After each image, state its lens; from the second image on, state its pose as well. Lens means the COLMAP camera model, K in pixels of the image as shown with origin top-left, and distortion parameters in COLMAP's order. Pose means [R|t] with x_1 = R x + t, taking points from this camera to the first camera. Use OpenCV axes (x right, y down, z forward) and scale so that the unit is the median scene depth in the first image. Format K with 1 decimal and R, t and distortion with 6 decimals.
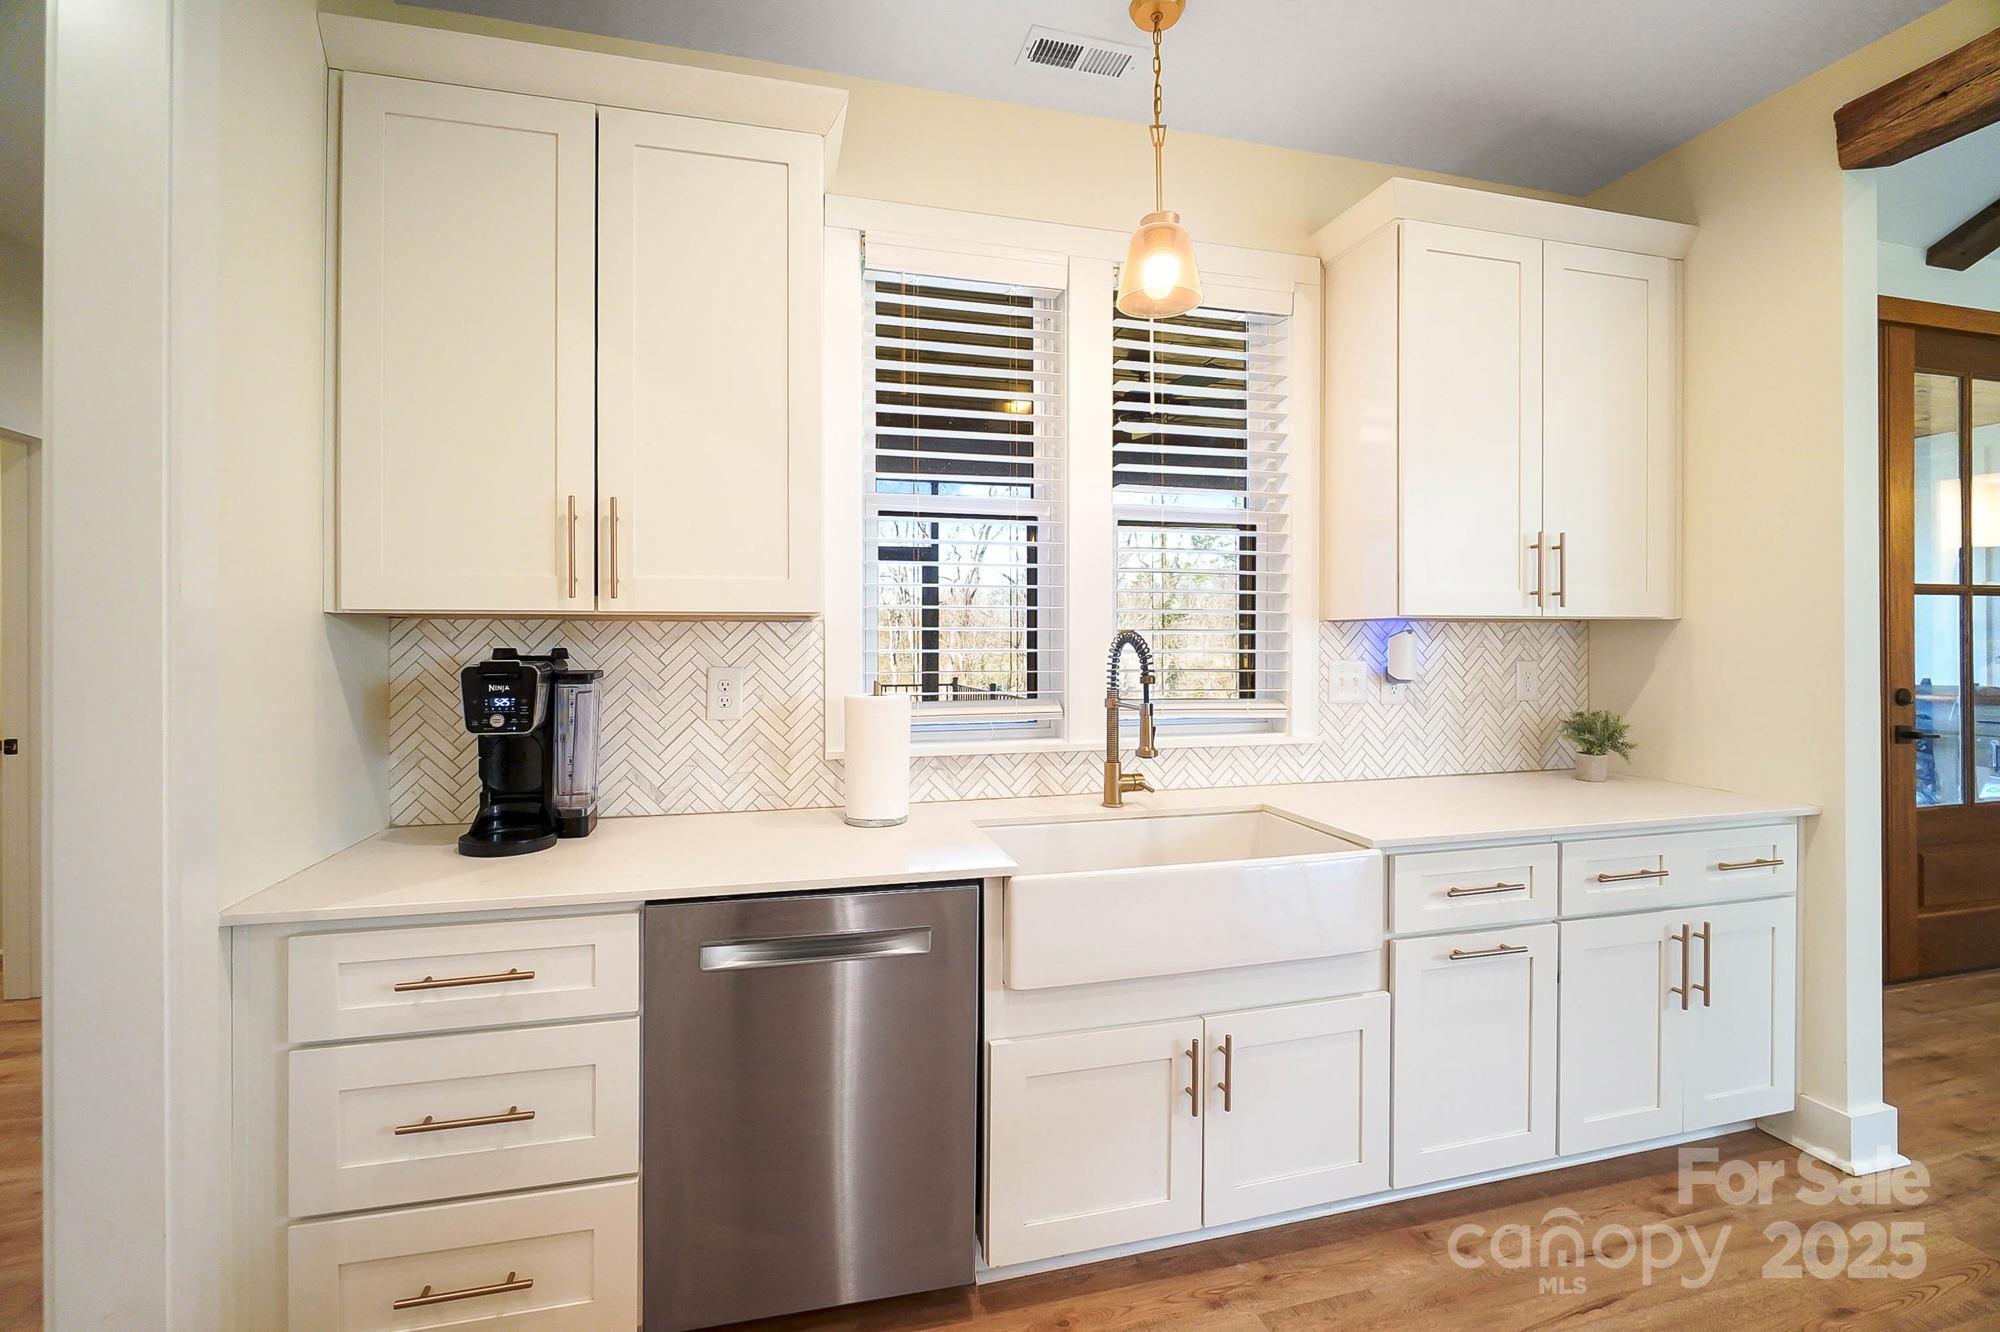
lens RADIAL K [[895.1, 0, 983.9], [0, 895.1, 635.3], [0, 0, 1]] dist [-0.004446, -0.000831]
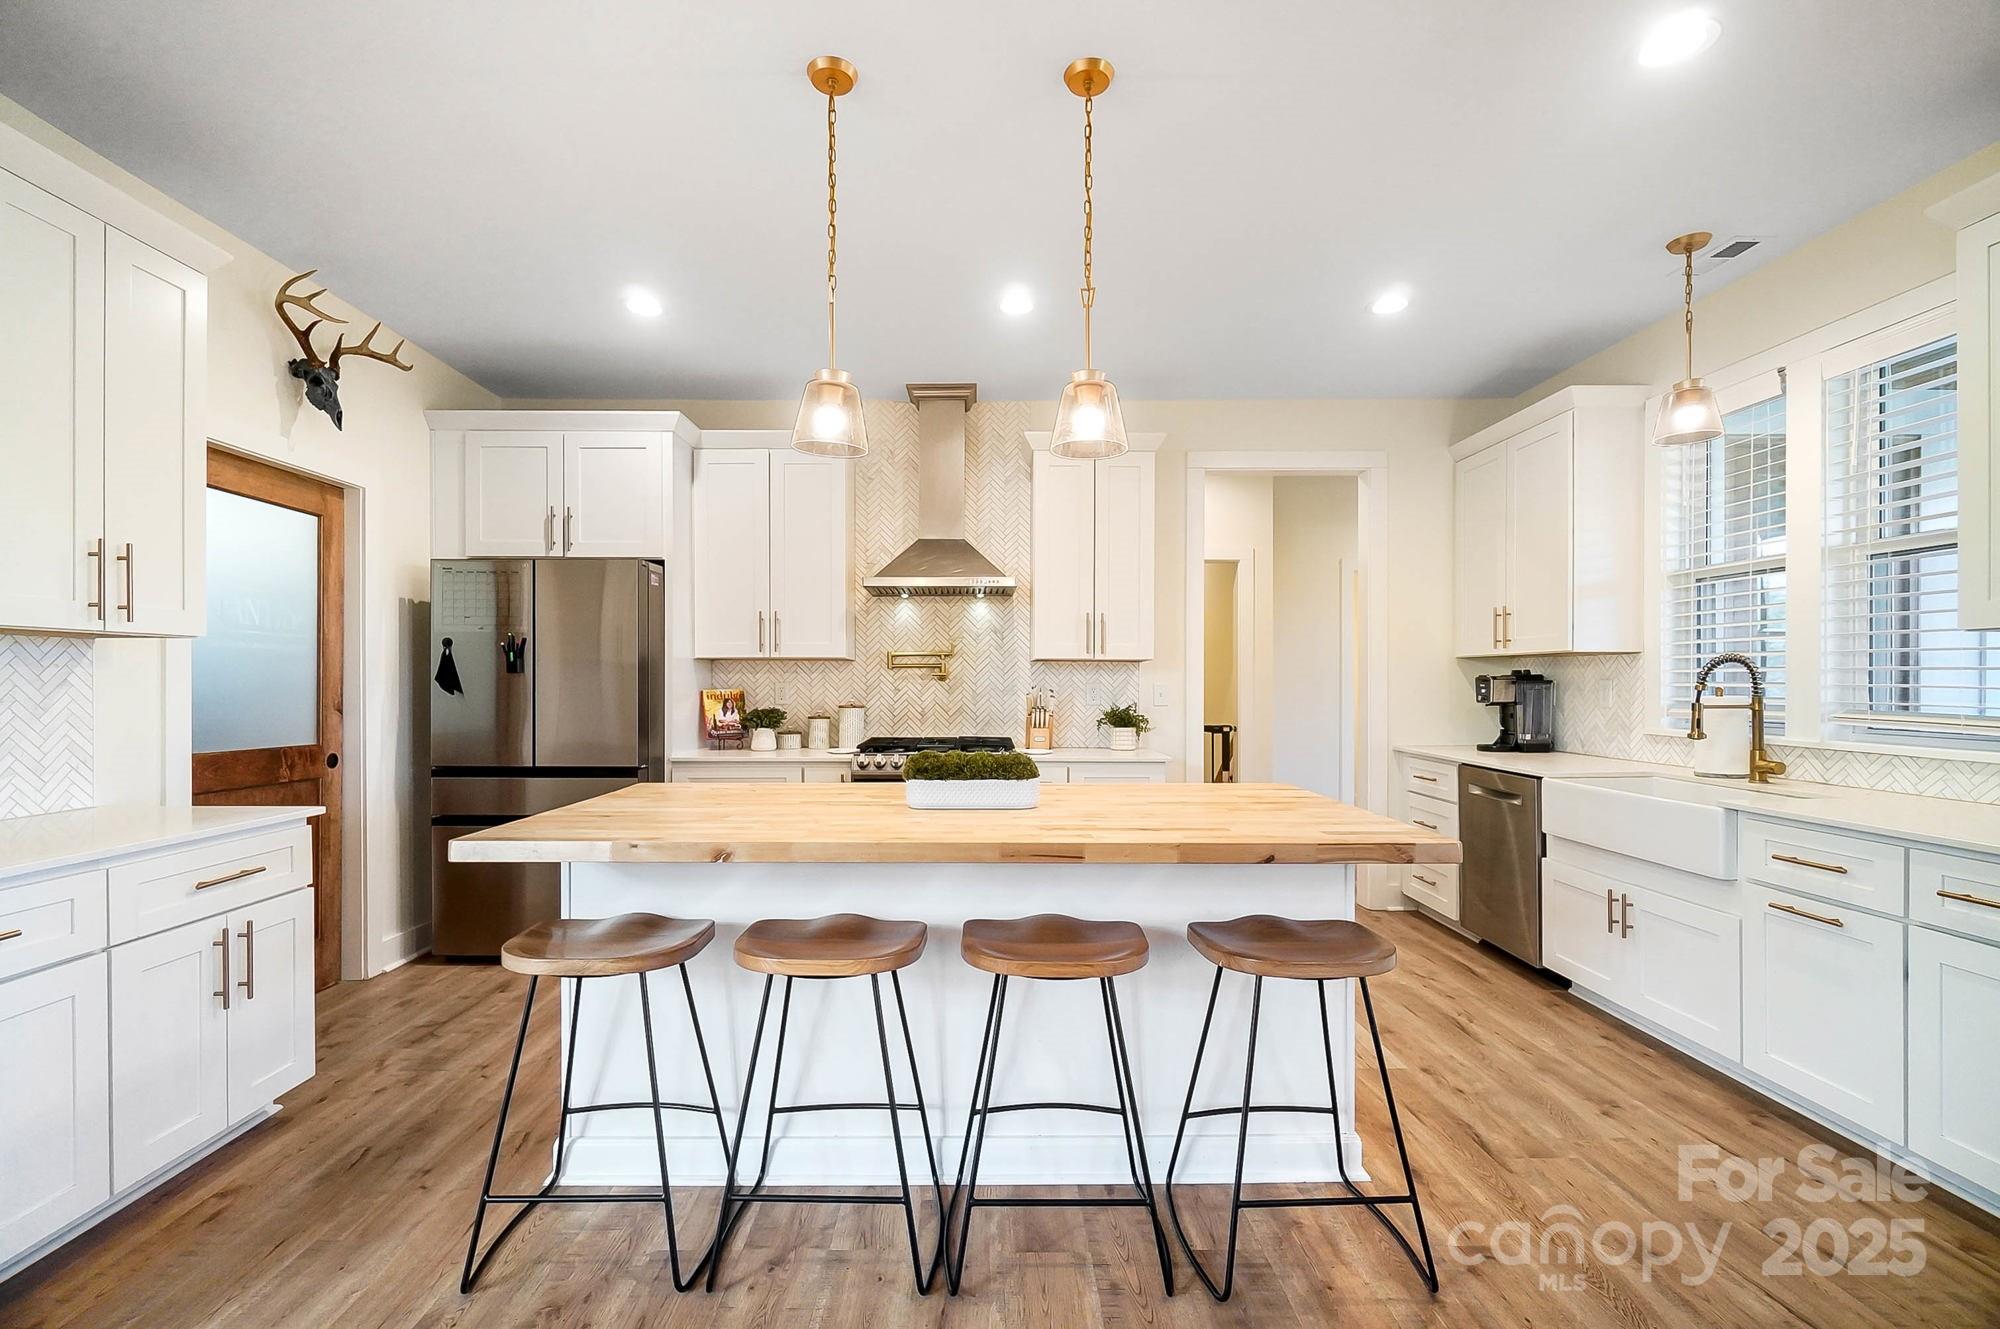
lens RADIAL K [[895.1, 0, 1000.6], [0, 895.1, 680.2], [0, 0, 1]] dist [-0.004446, -0.000831]
pose [[-0.211050, 0.008359, -0.977440, 1.482291], [0.008874, 0.999939, 0.006635, 0.016136], [0.977435, -0.007273, -0.211111, 0.146797]]
